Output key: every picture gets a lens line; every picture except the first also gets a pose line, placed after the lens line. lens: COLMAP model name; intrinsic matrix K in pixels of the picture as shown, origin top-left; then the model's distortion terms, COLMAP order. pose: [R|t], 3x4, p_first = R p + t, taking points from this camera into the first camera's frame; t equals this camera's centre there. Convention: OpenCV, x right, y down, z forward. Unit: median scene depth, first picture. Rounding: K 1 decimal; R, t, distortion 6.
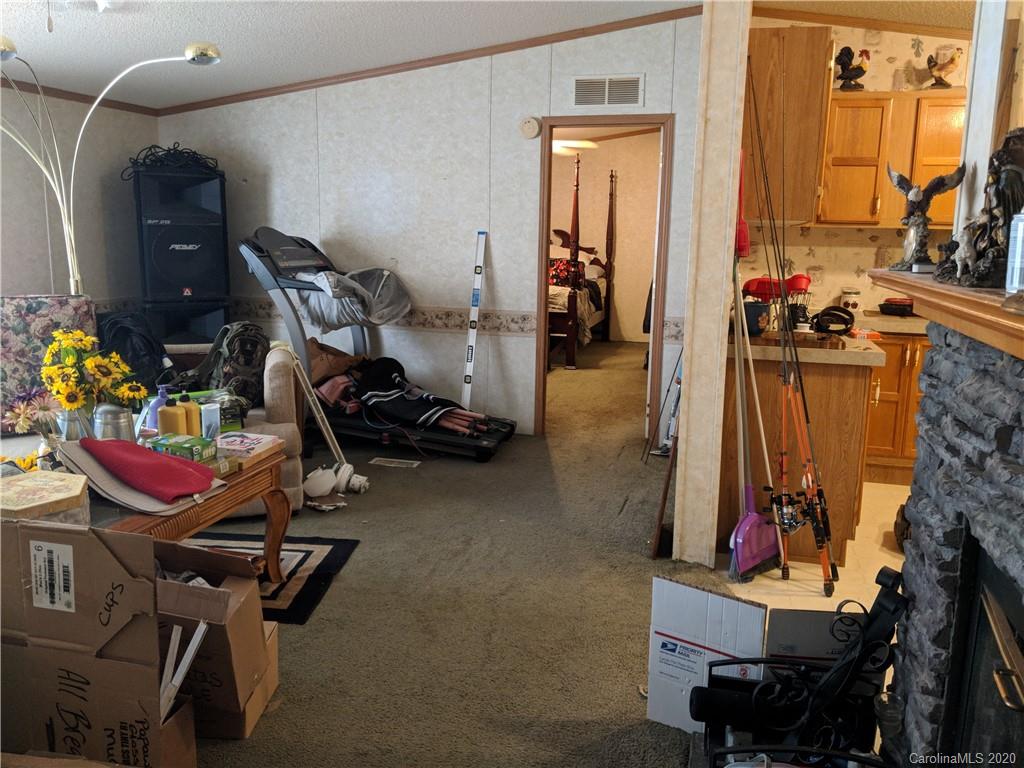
lens RADIAL K [[826.5, 0, 513.1], [0, 826.5, 380.9], [0, 0, 1]] dist [0.077797, -0.140452]
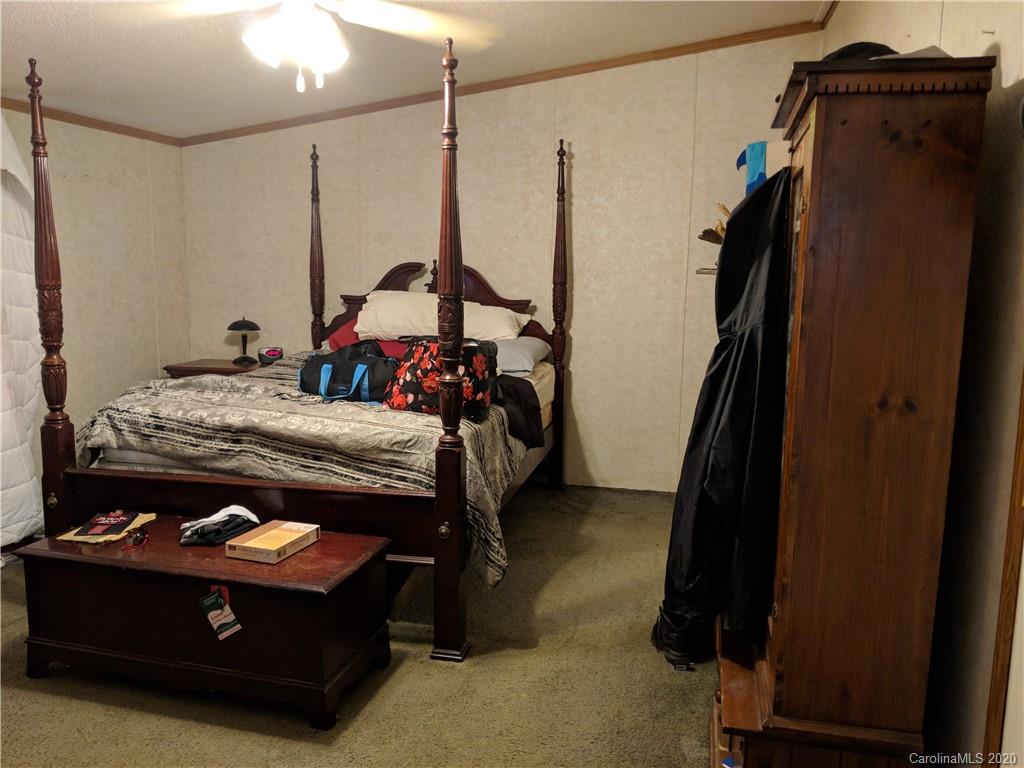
lens RADIAL K [[826.5, 0, 508.9], [0, 826.5, 384.7], [0, 0, 1]] dist [0.077797, -0.140452]
pose [[0.999233, -0.011735, 0.037355, 0.074285], [0.013098, 0.999249, -0.036464, -0.103013], [-0.036899, 0.036925, 0.998637, 0.567621]]
